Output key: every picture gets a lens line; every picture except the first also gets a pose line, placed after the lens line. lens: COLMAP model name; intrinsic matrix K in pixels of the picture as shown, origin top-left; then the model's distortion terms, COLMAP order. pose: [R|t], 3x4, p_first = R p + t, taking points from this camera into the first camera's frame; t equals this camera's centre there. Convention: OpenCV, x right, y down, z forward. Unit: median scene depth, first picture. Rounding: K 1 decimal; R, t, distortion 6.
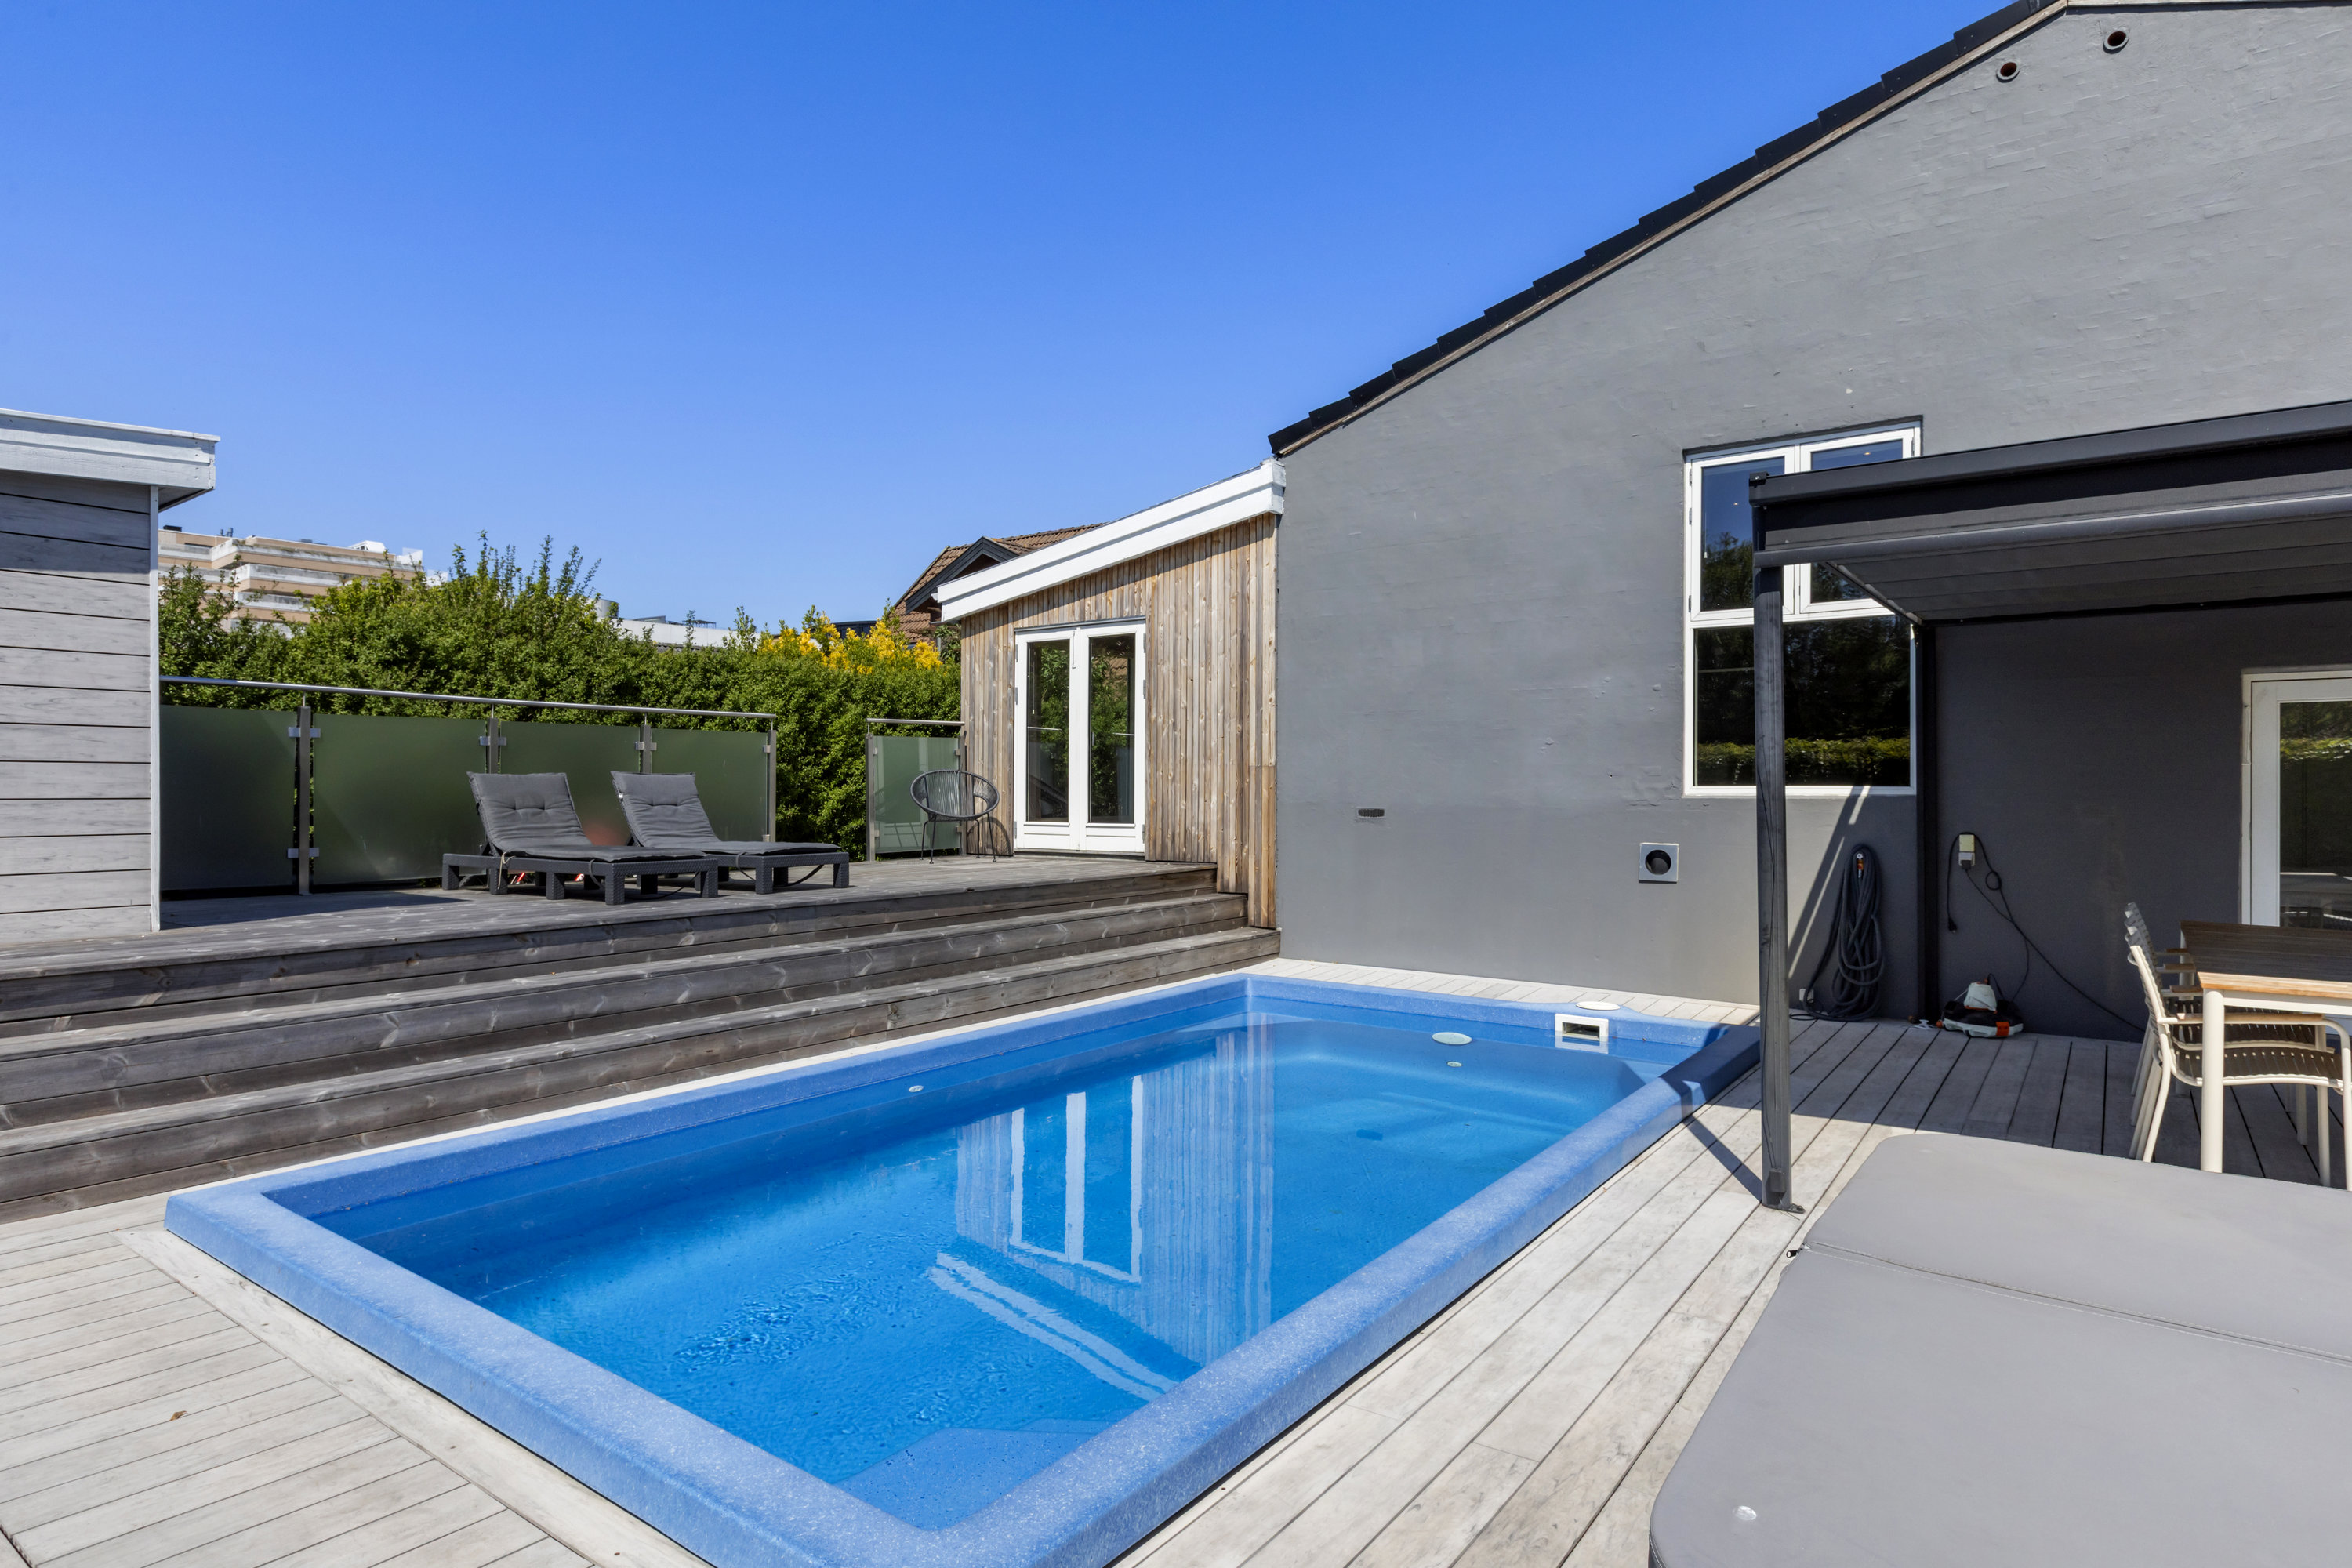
lens RADIAL K [[1289.6, 0, 1179.8], [0, 1289.6, 770.8], [0, 0, 1]] dist [0.005053, -0.002807]
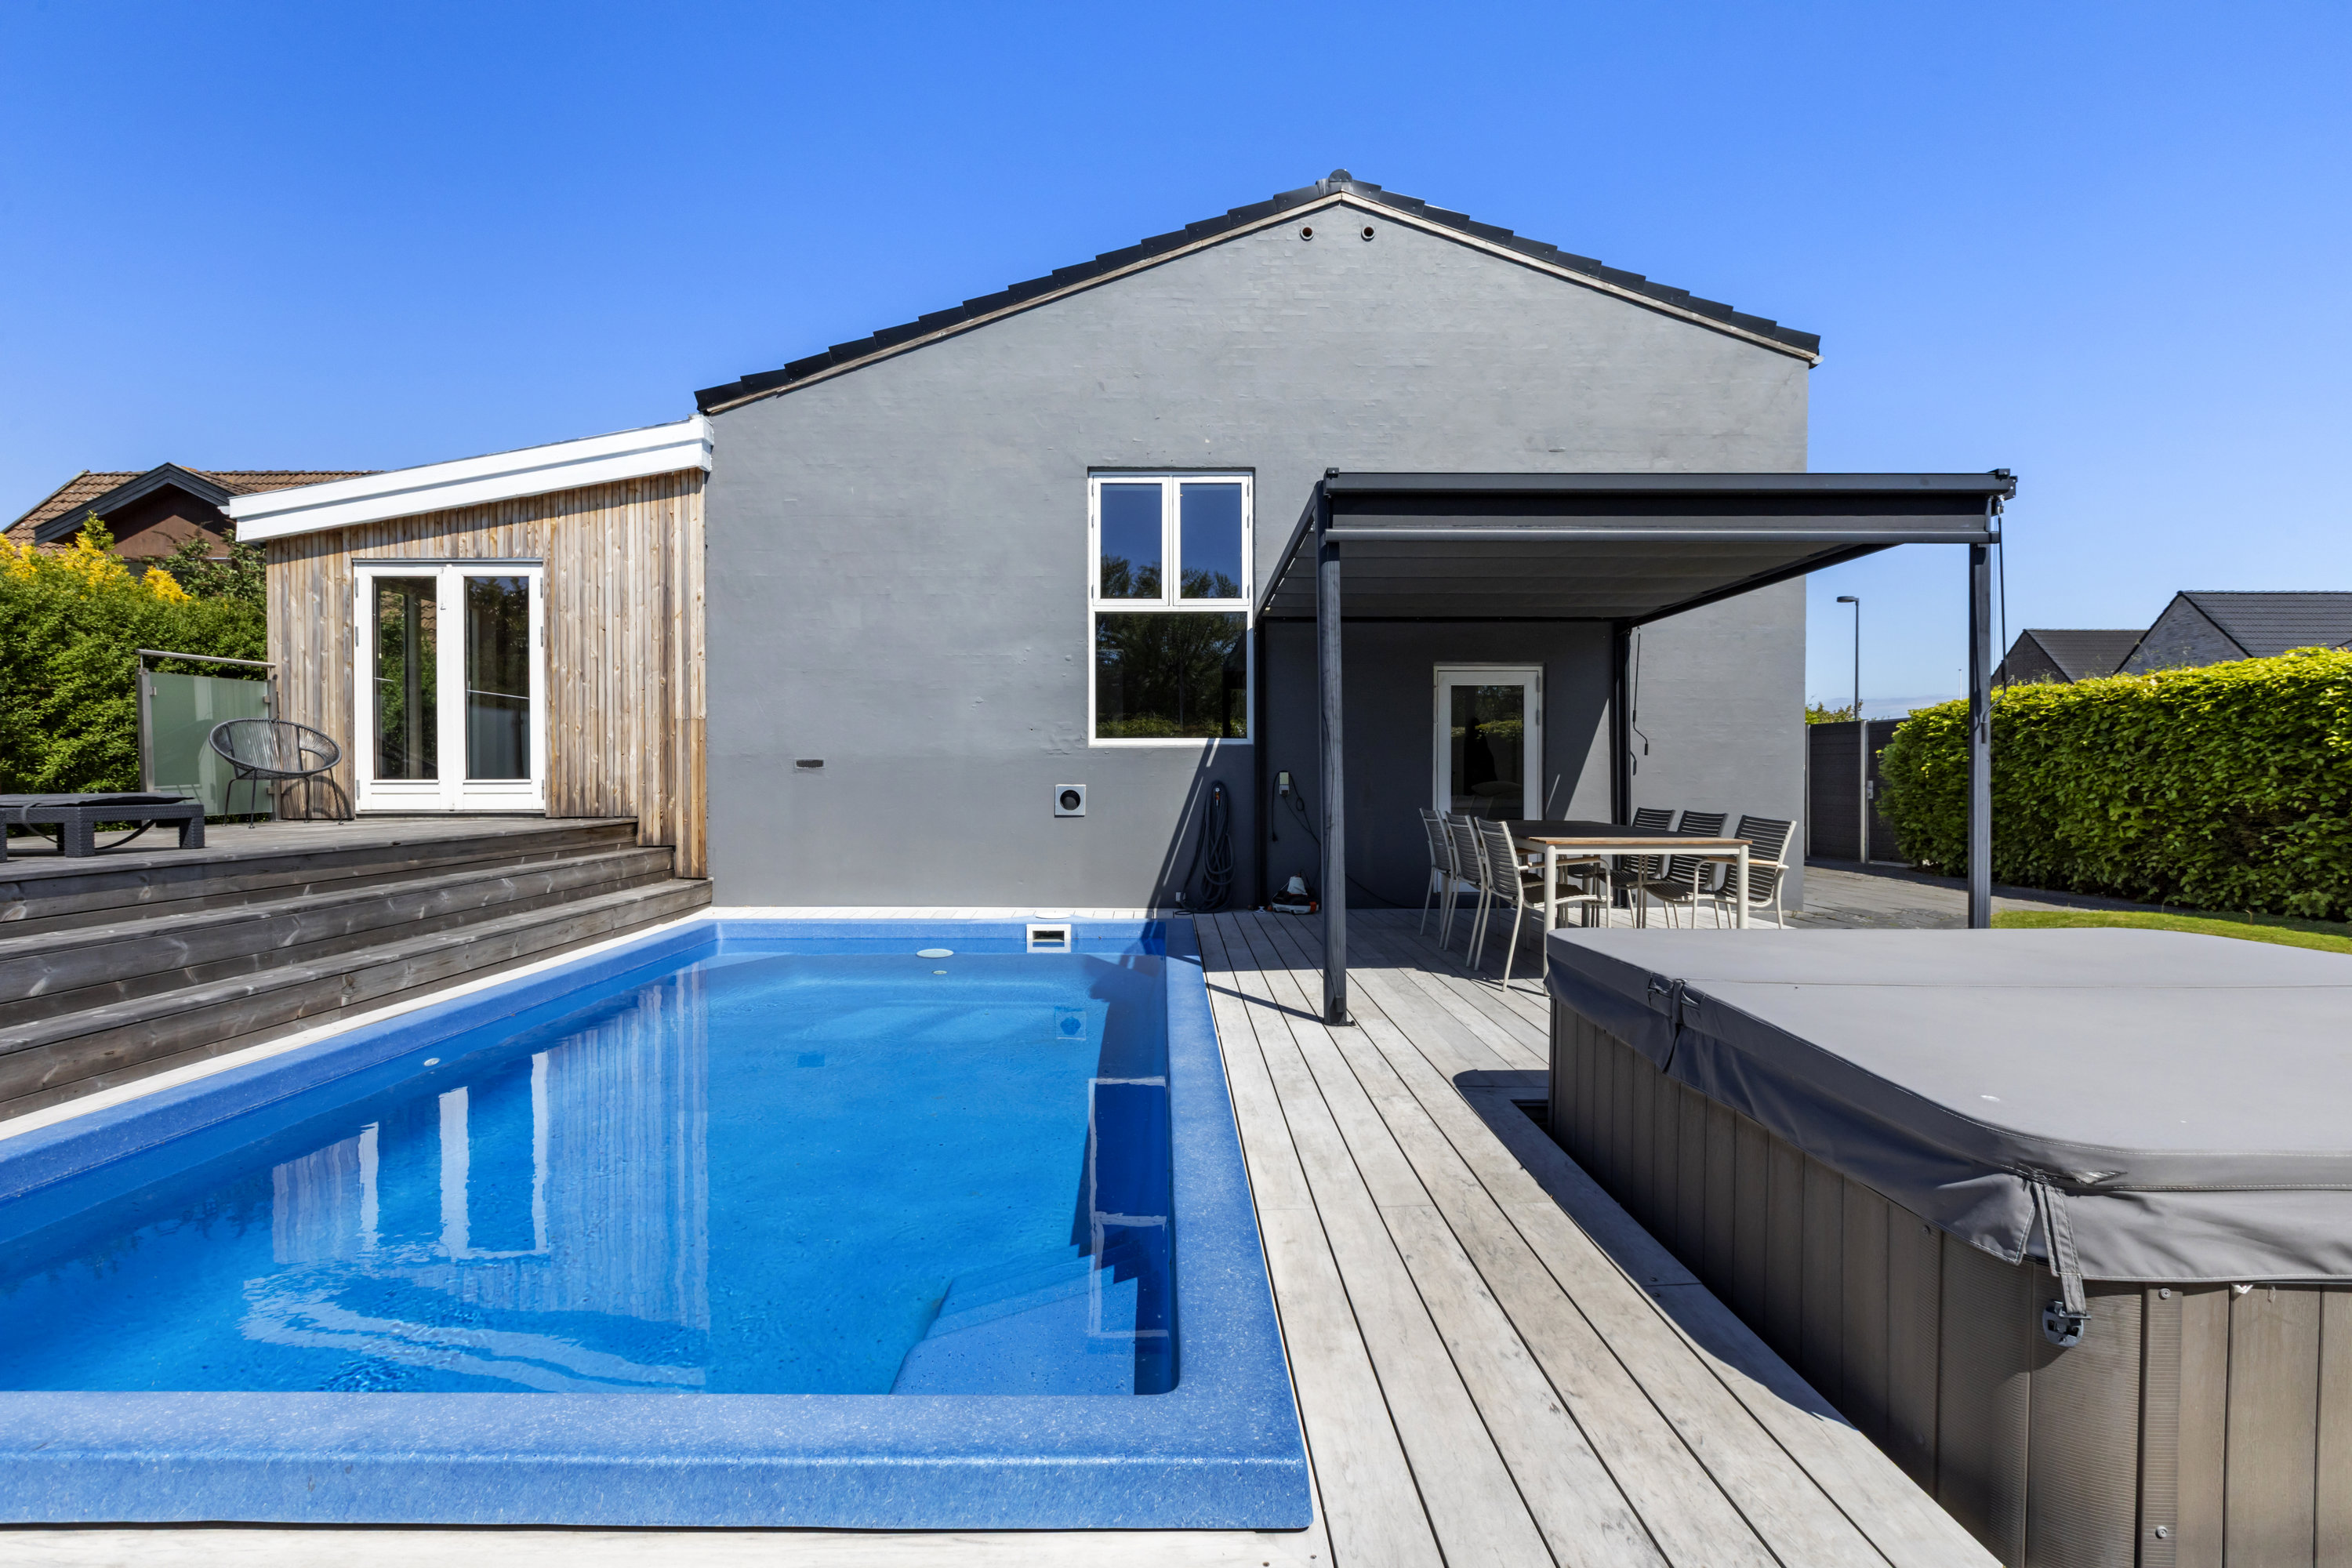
lens RADIAL K [[1102.4, 0, 1173.0], [0, 1102.4, 783.6], [0, 0, 1]] dist [-0.004217, 0.000296]
pose [[0.801861, -0.007381, 0.597465, -0.175313], [-0.004759, 0.999813, 0.018738, 0.034135], [-0.597491, -0.017869, 0.801676, 0.095782]]
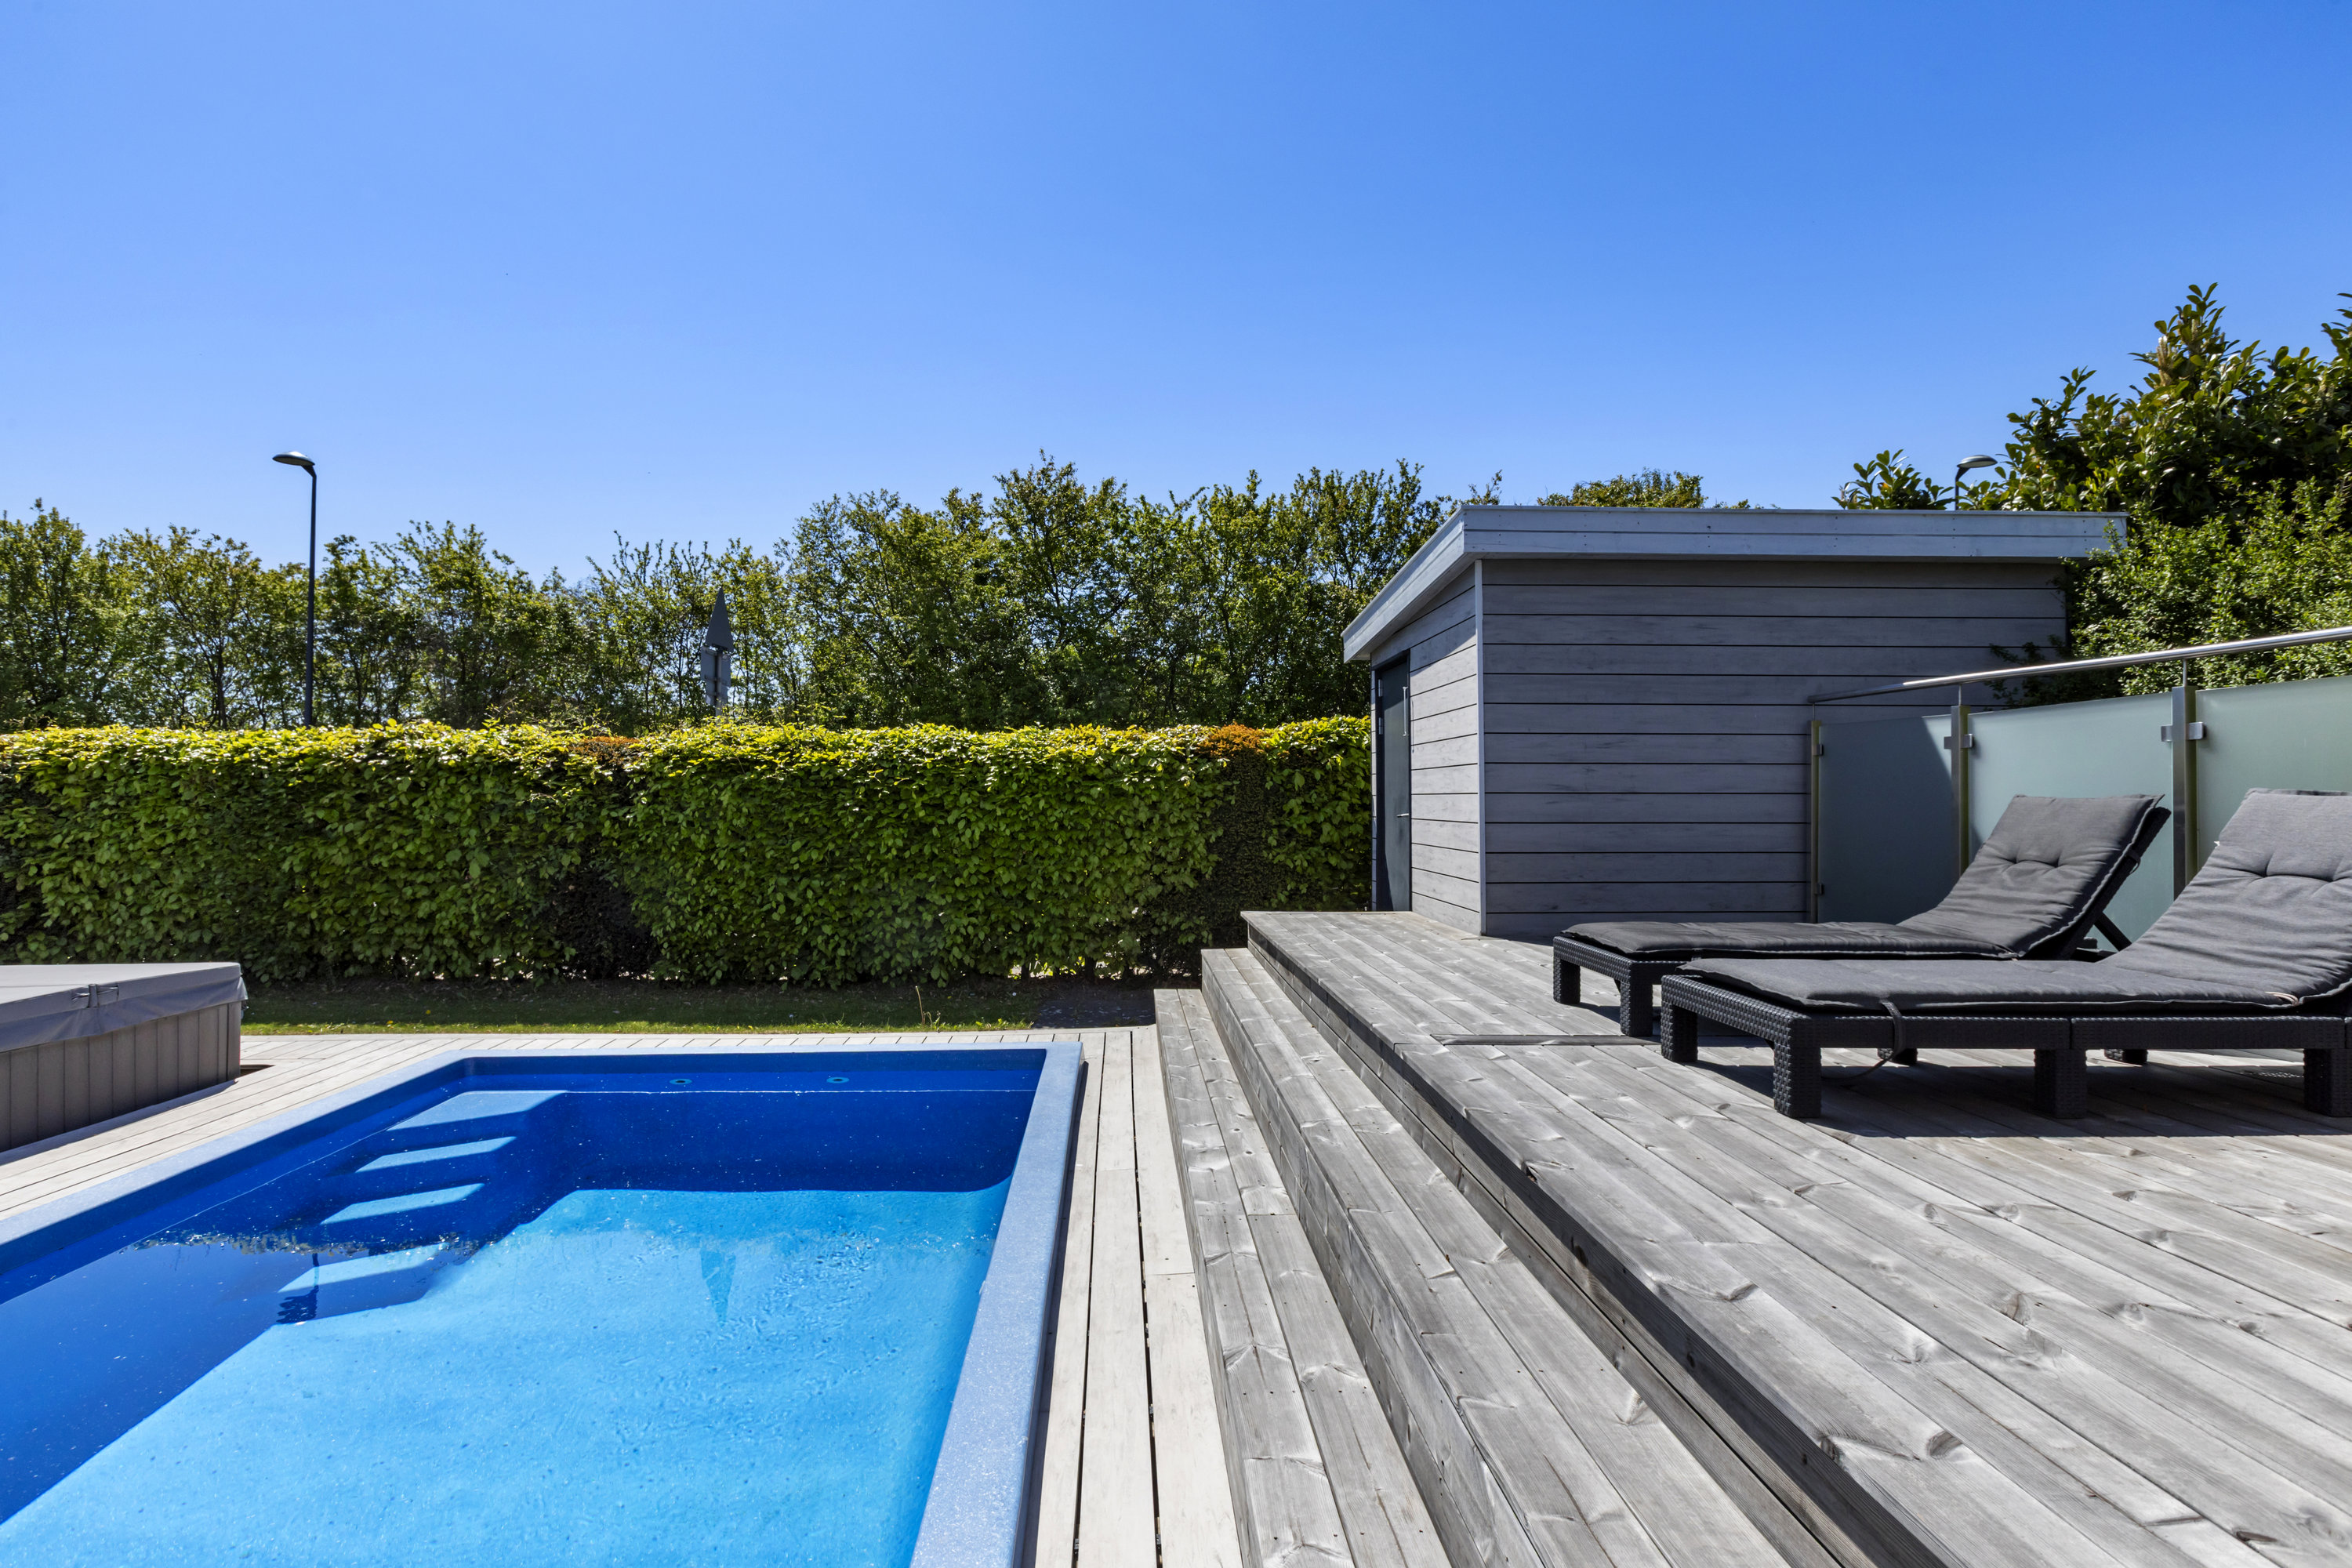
lens RADIAL K [[1224.9, 0, 1164.5], [0, 1224.9, 765.4], [0, 0, 1]] dist [-0.000044, 0.000295]
pose [[-0.782984, -0.020116, -0.621717, 0.082985], [0.004467, 0.999269, -0.037958, 0.006359], [0.622026, -0.032497, -0.782322, 1.114579]]
